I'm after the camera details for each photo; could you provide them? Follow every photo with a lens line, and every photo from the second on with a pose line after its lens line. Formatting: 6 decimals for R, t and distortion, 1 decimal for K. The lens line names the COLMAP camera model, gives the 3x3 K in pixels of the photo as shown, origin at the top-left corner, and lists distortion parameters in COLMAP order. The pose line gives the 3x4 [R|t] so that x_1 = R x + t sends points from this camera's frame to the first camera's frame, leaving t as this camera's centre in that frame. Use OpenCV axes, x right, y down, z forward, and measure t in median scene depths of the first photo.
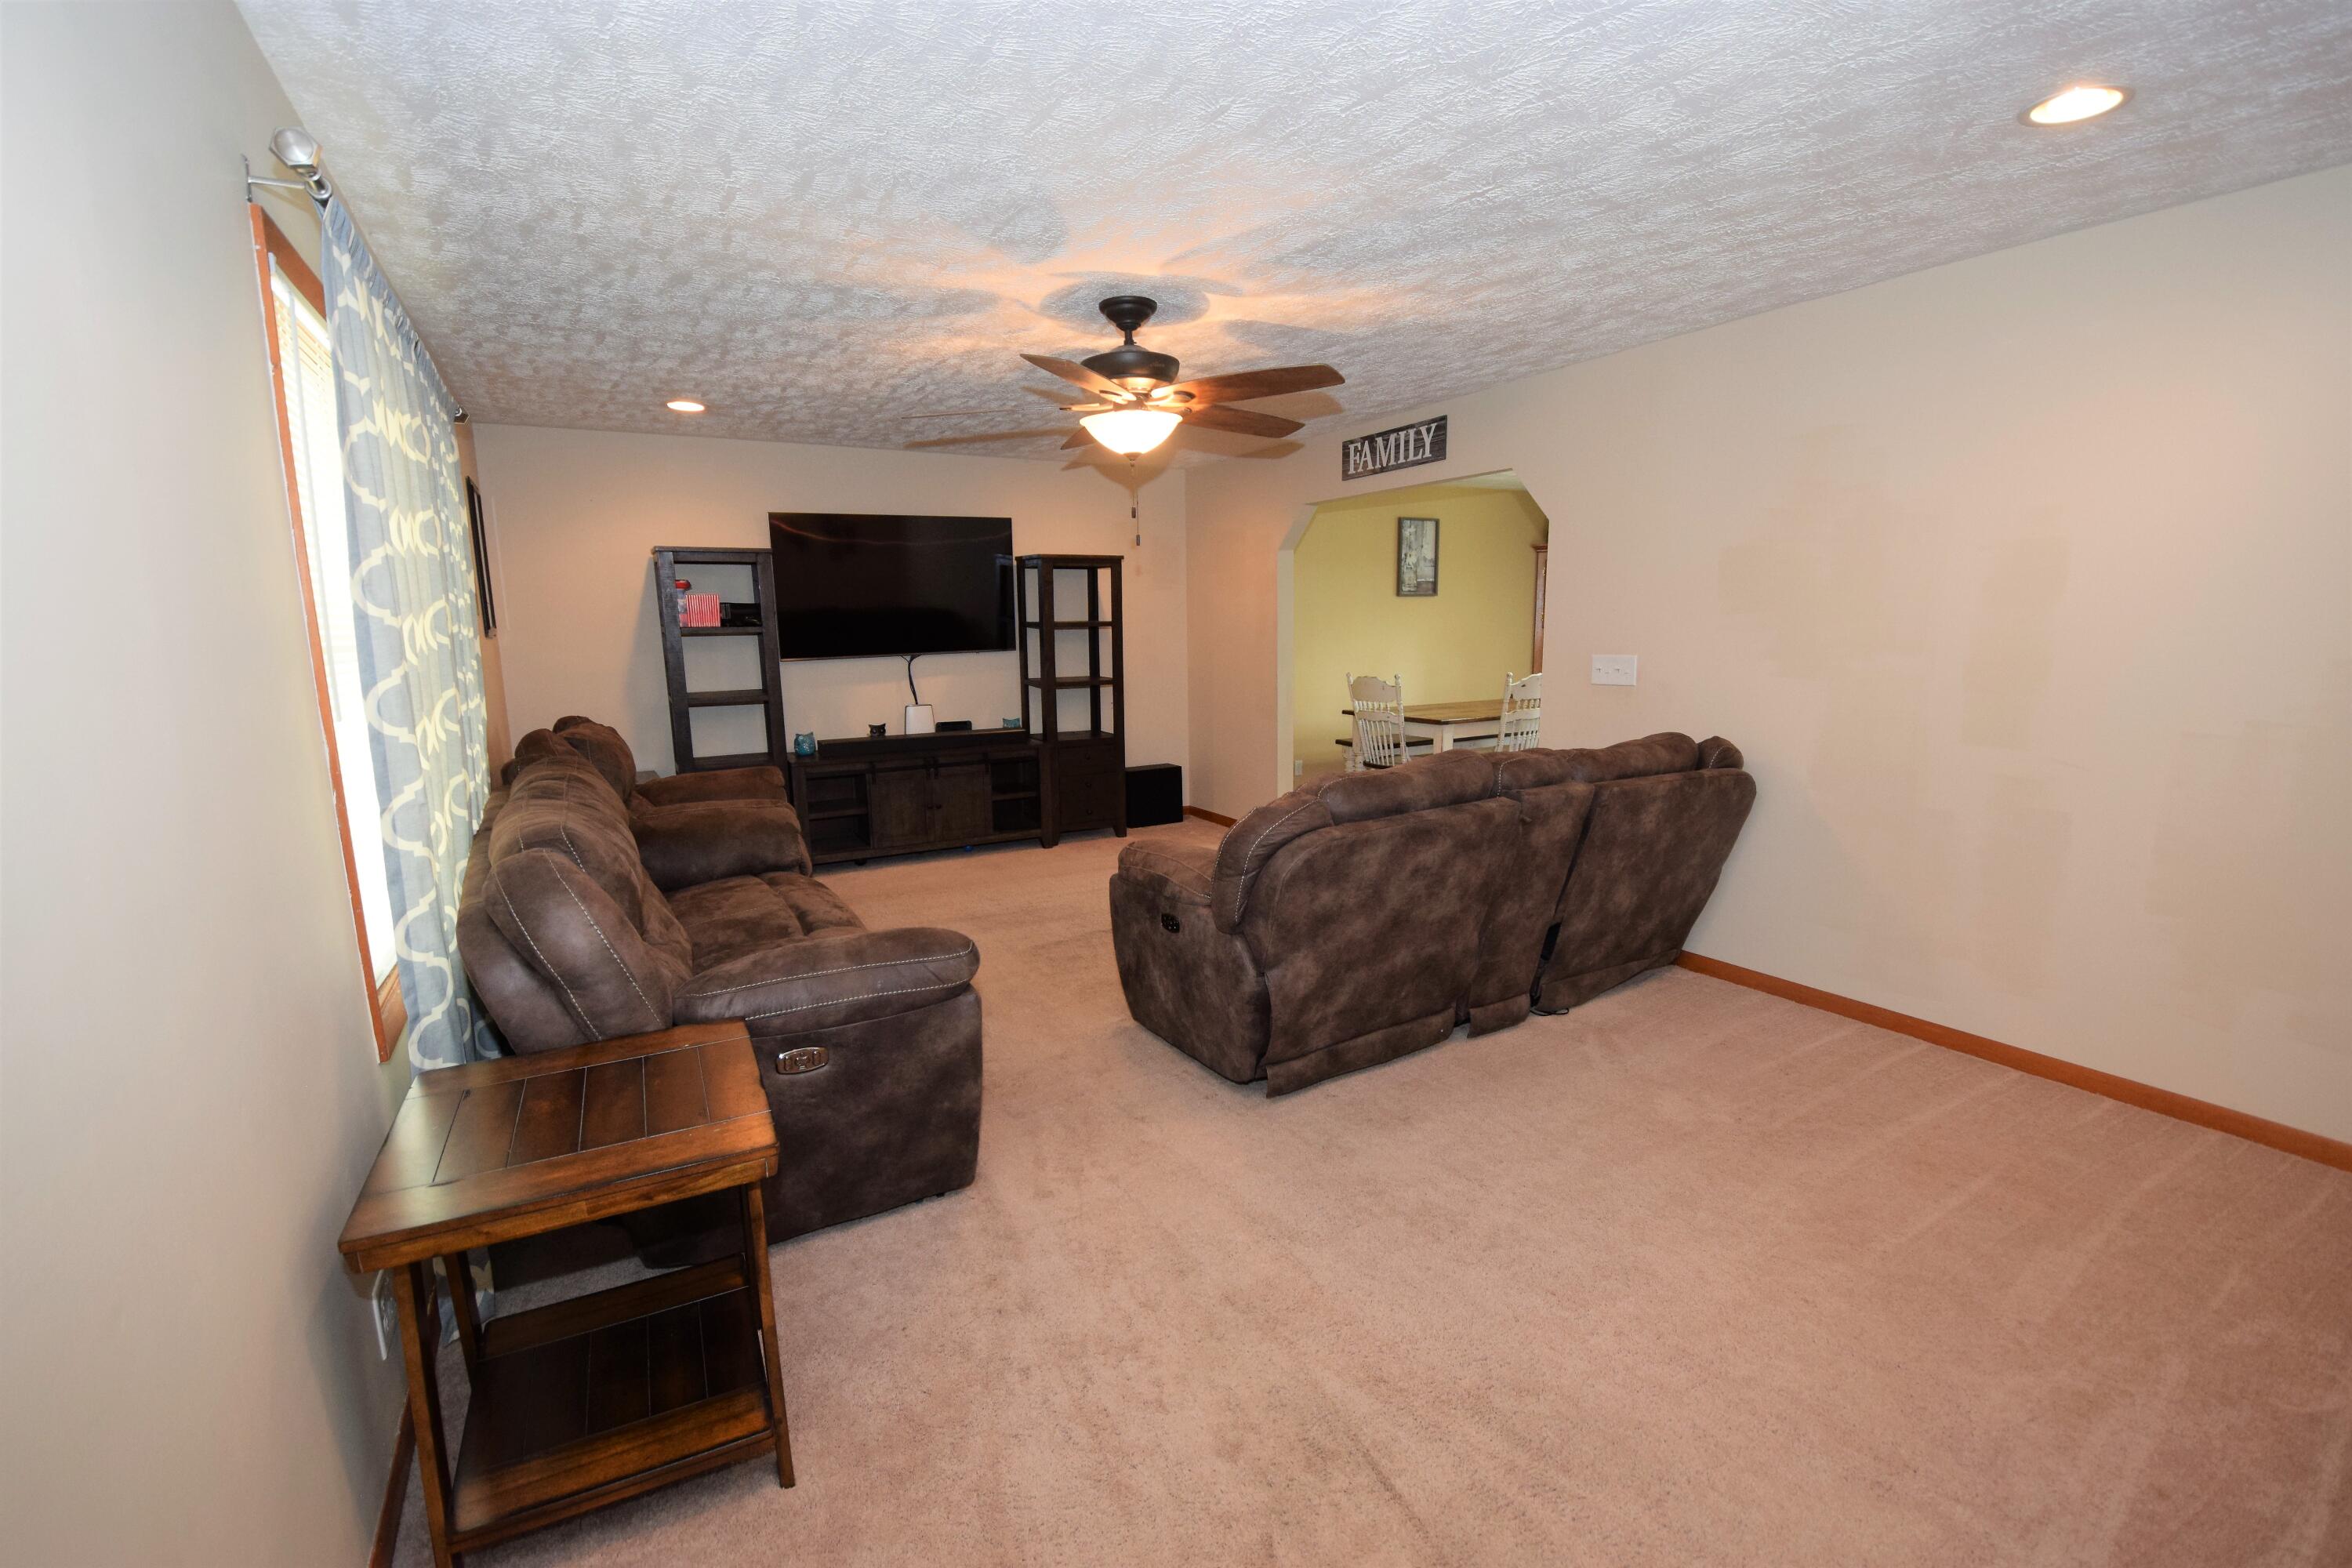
lens RADIAL K [[1040.3, 0, 1170.2], [0, 1040.3, 785.8], [0, 0, 1]] dist [0.007293, -0.016122]
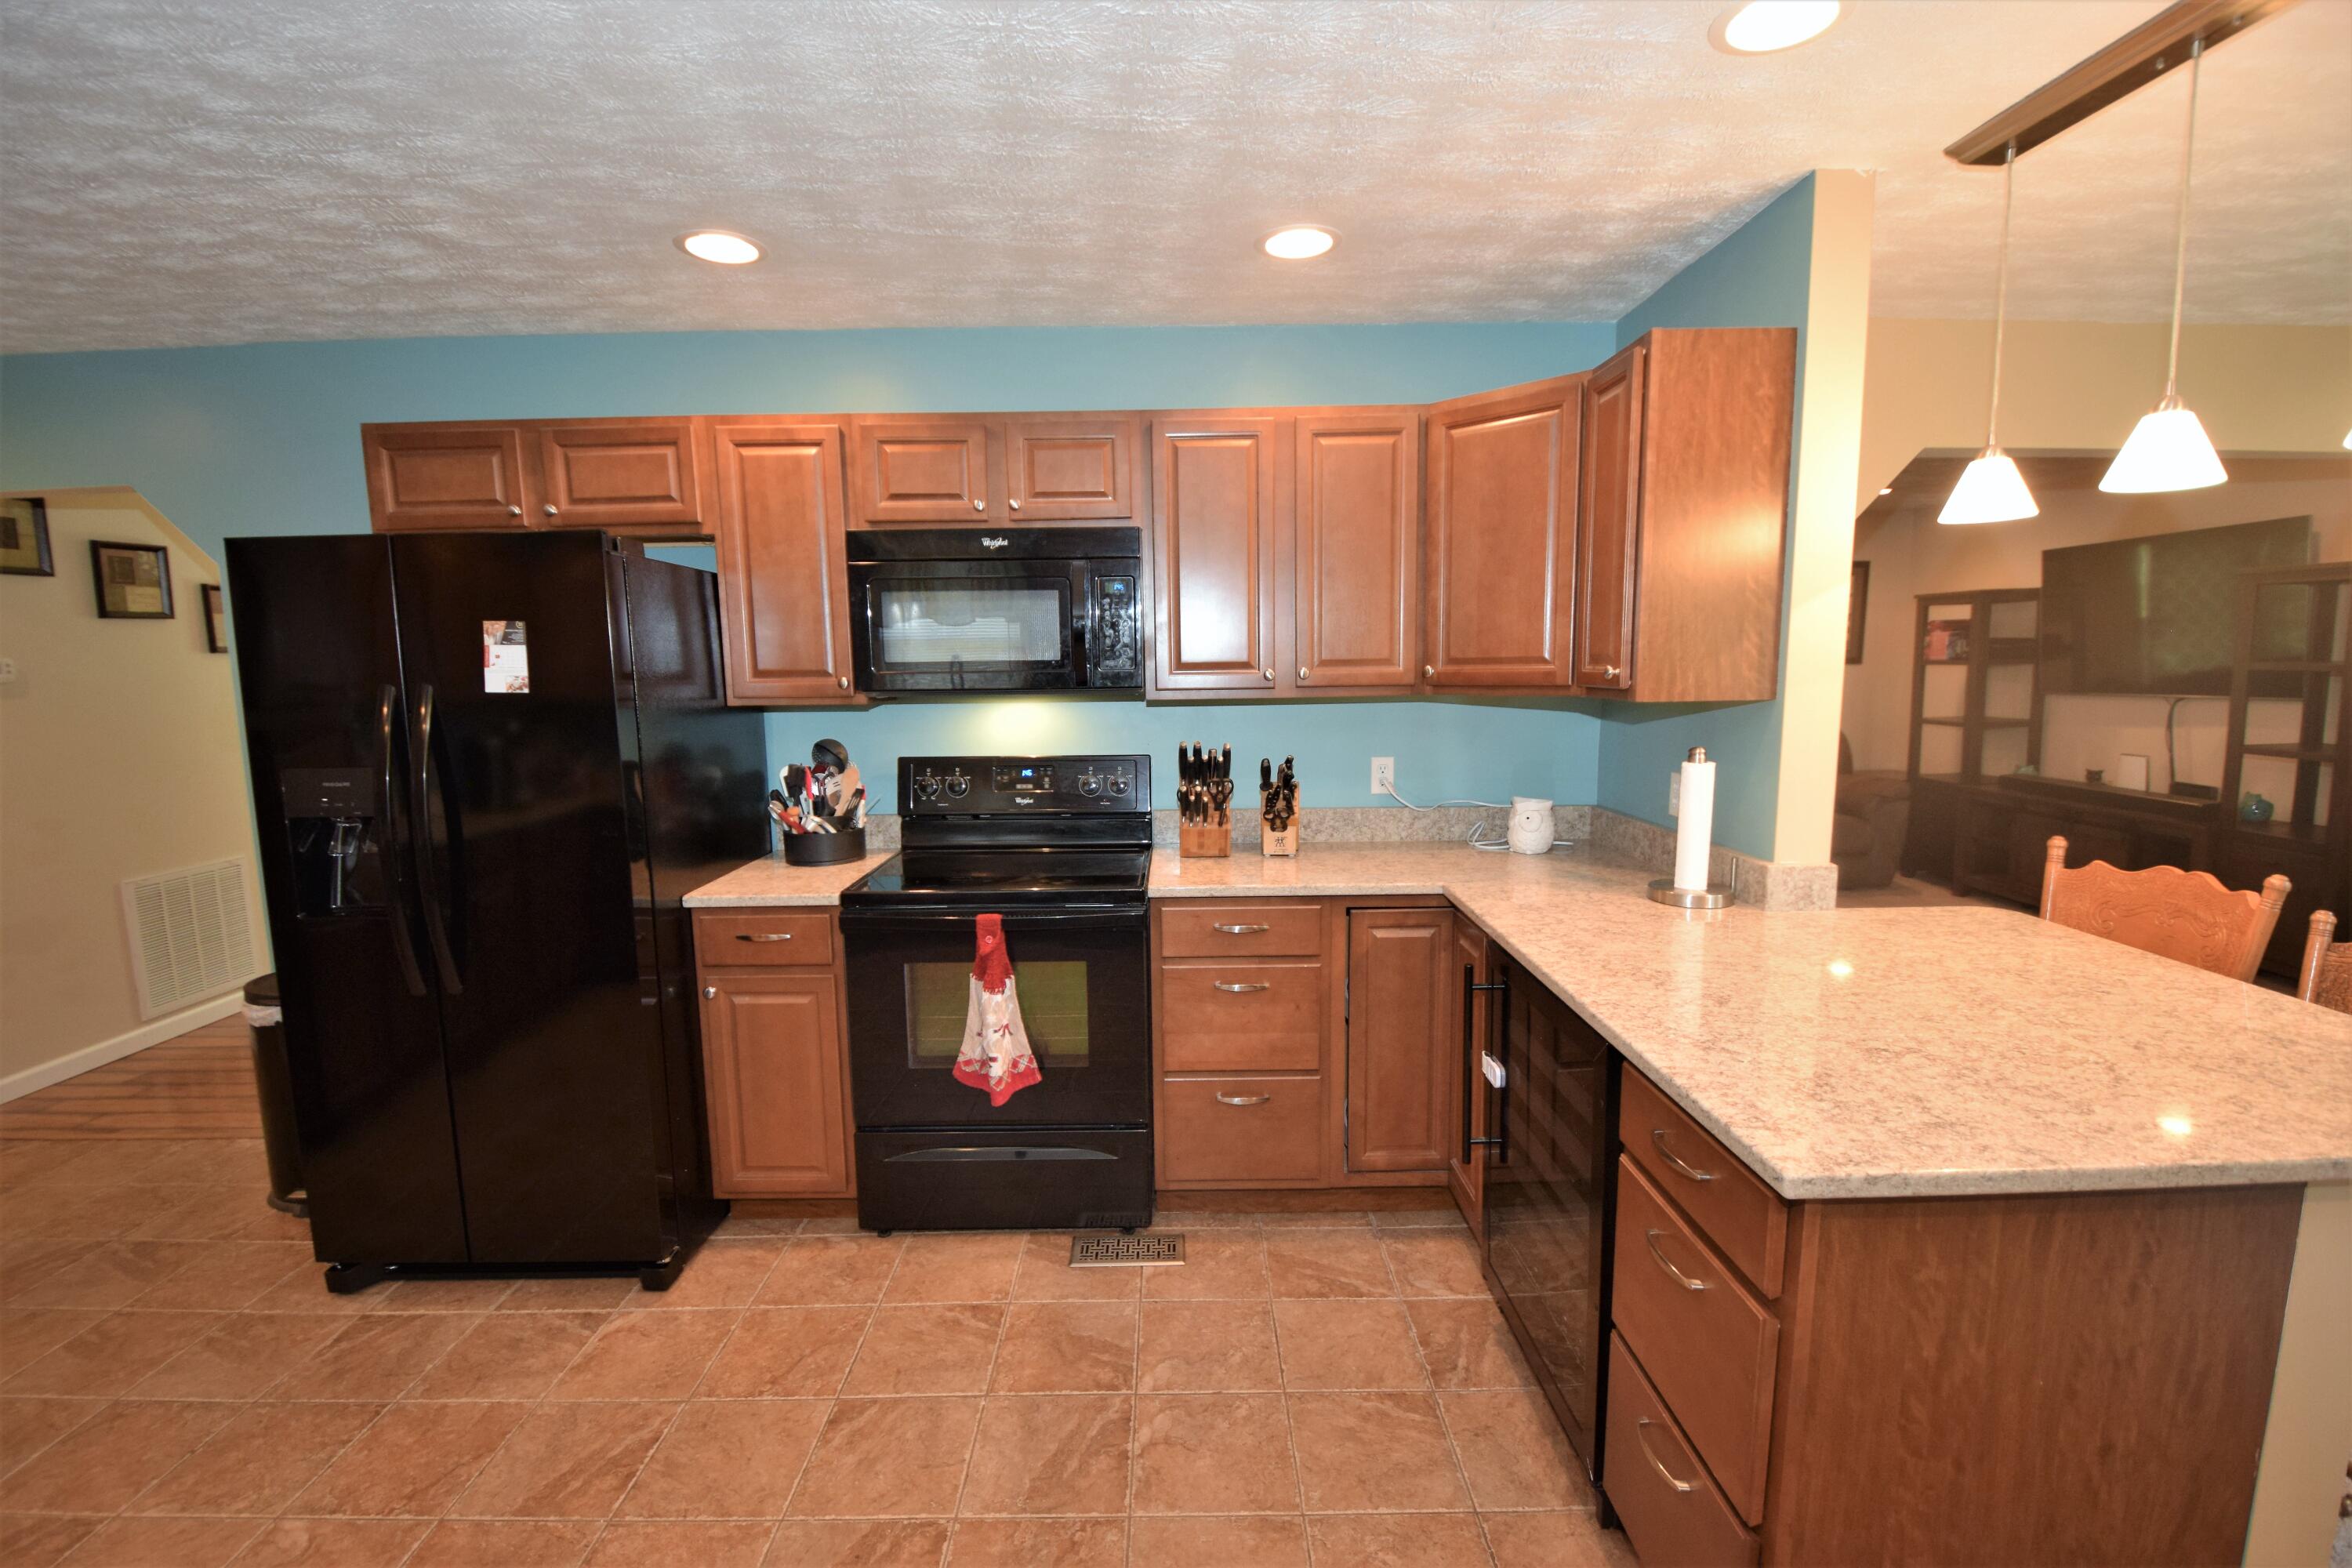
lens RADIAL K [[1040.3, 0, 1181.8], [0, 1040.3, 797.3], [0, 0, 1]] dist [0.007293, -0.016122]
pose [[-0.471354, 0.145703, -0.869825, 0.796474], [-0.111744, 0.968444, 0.222776, -0.133322], [0.874836, 0.202204, -0.440199, 0.640336]]
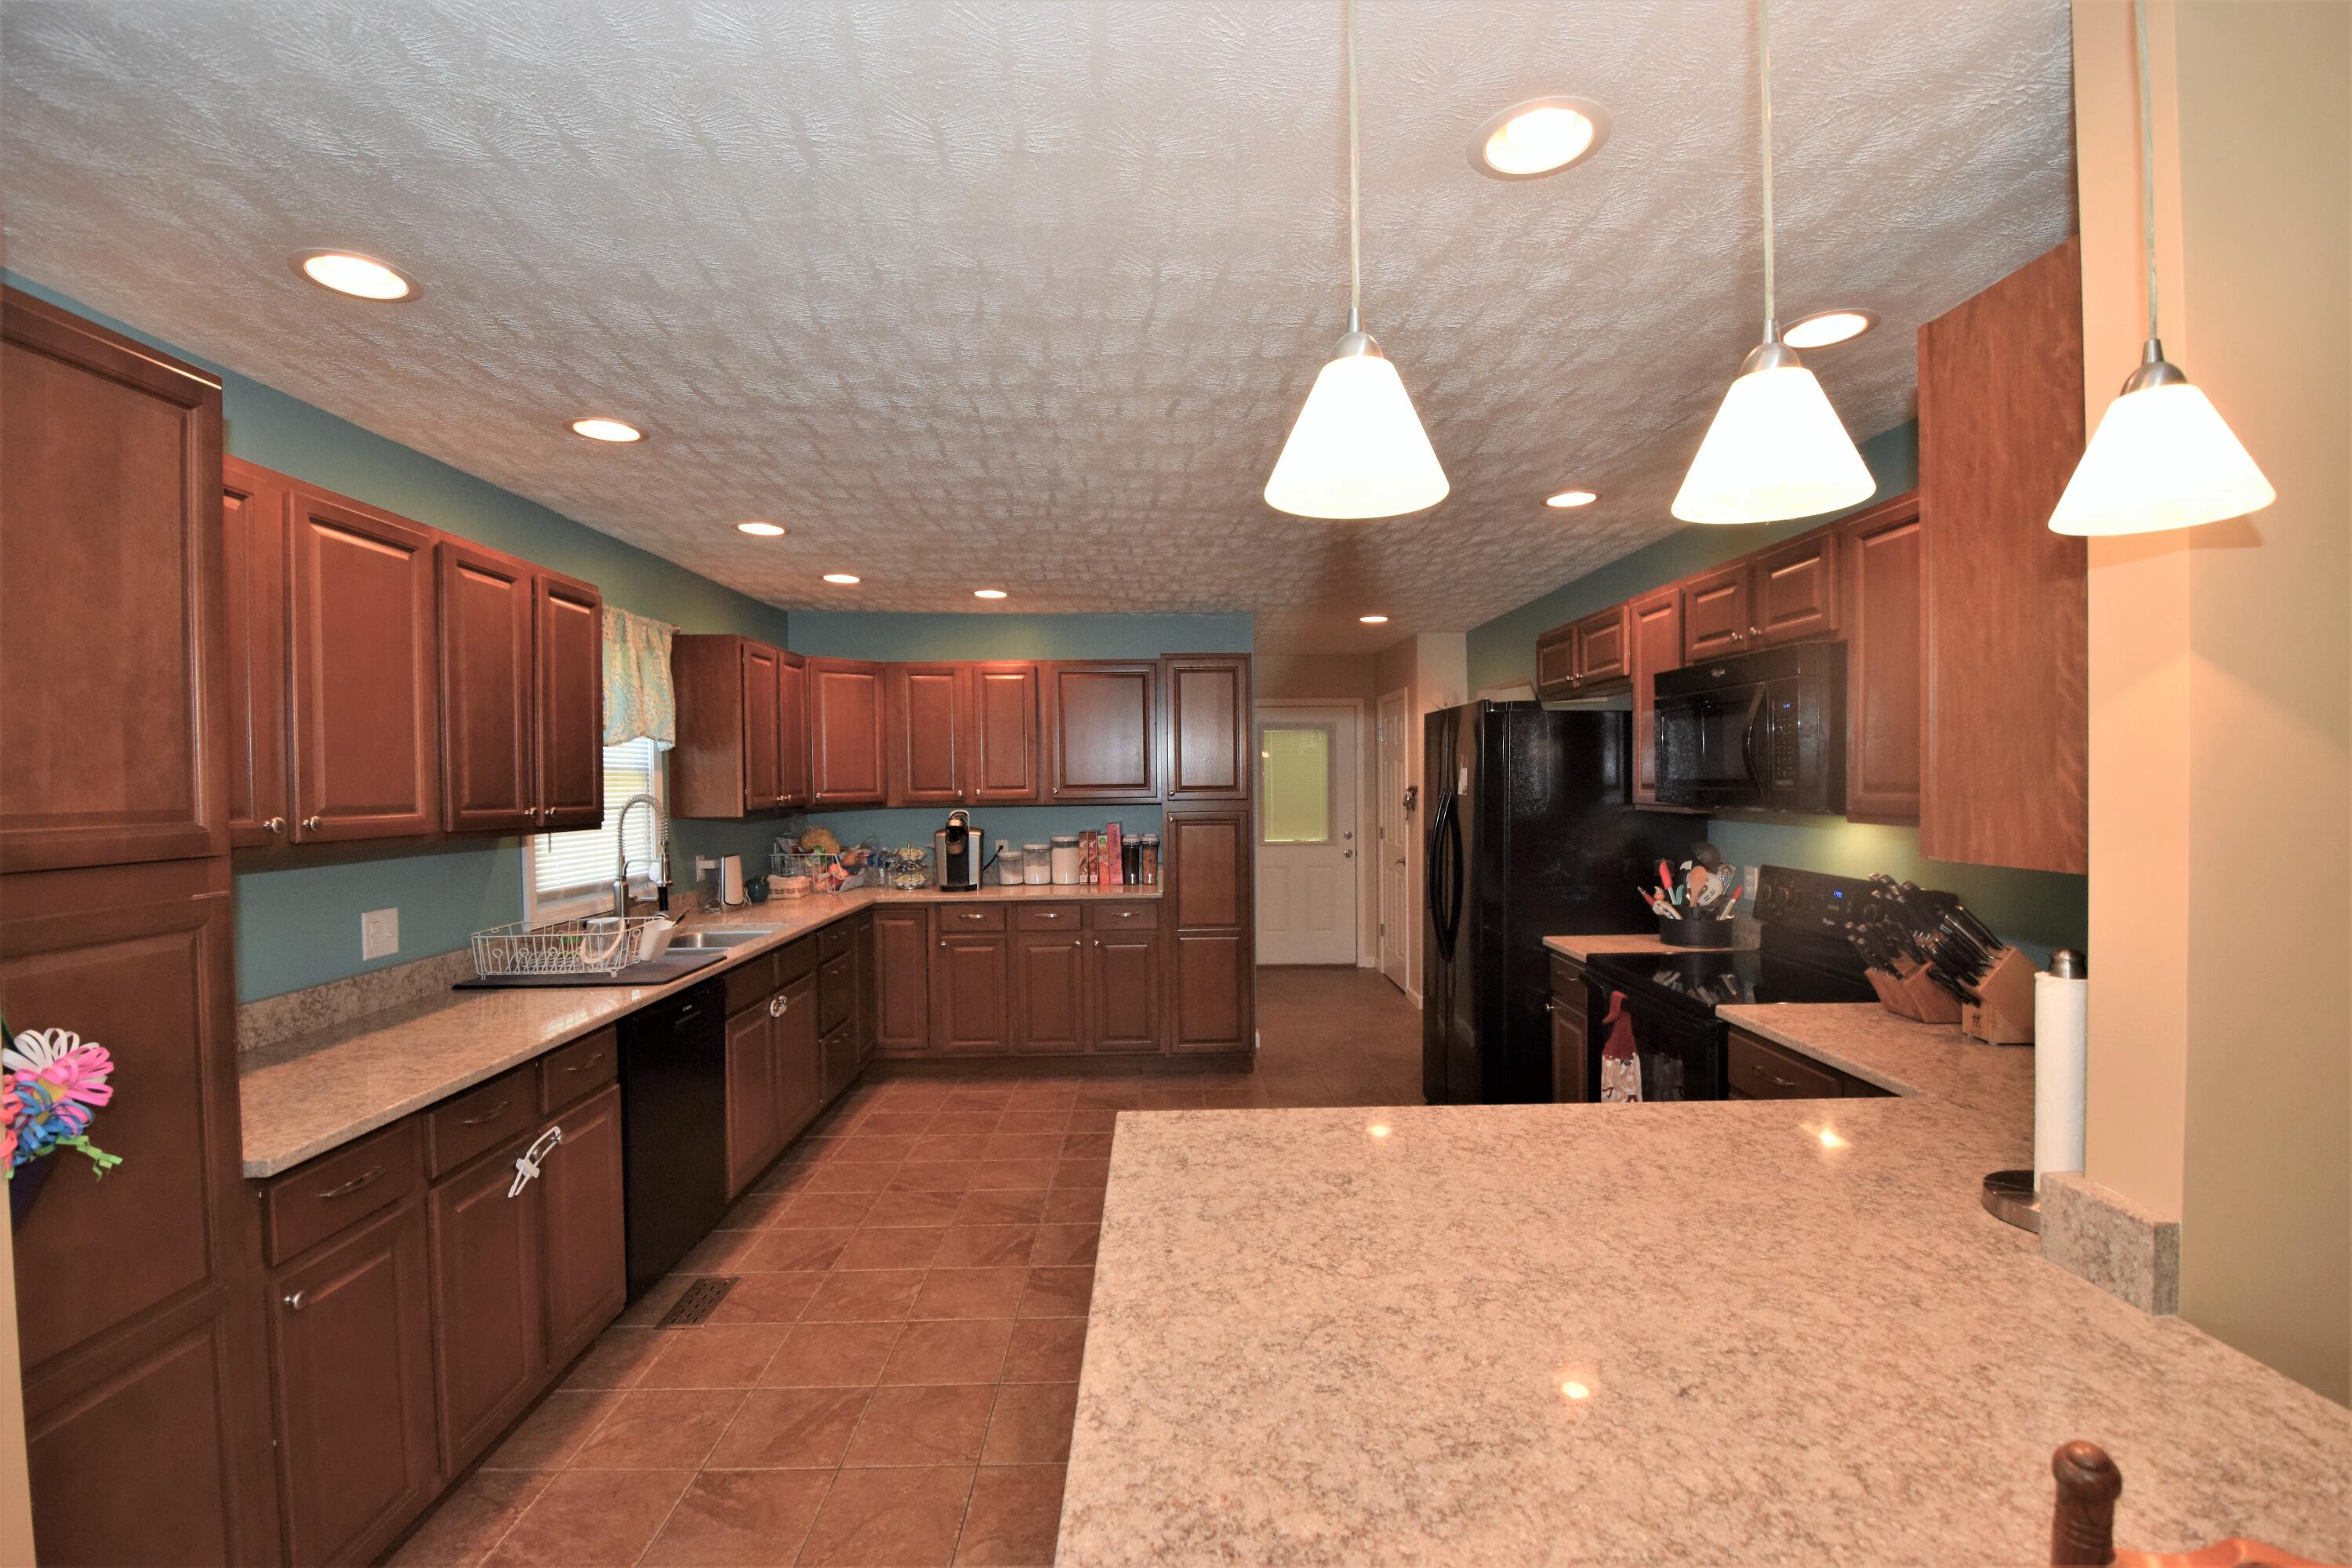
lens RADIAL K [[1040.3, 0, 1179.9], [0, 1040.3, 791.3], [0, 0, 1]] dist [0.007293, -0.016122]
pose [[-0.886059, 0.025497, 0.462871, 0.474205], [0.101269, 0.985016, 0.139596, -0.166133], [-0.452377, 0.170565, -0.875364, 0.878024]]
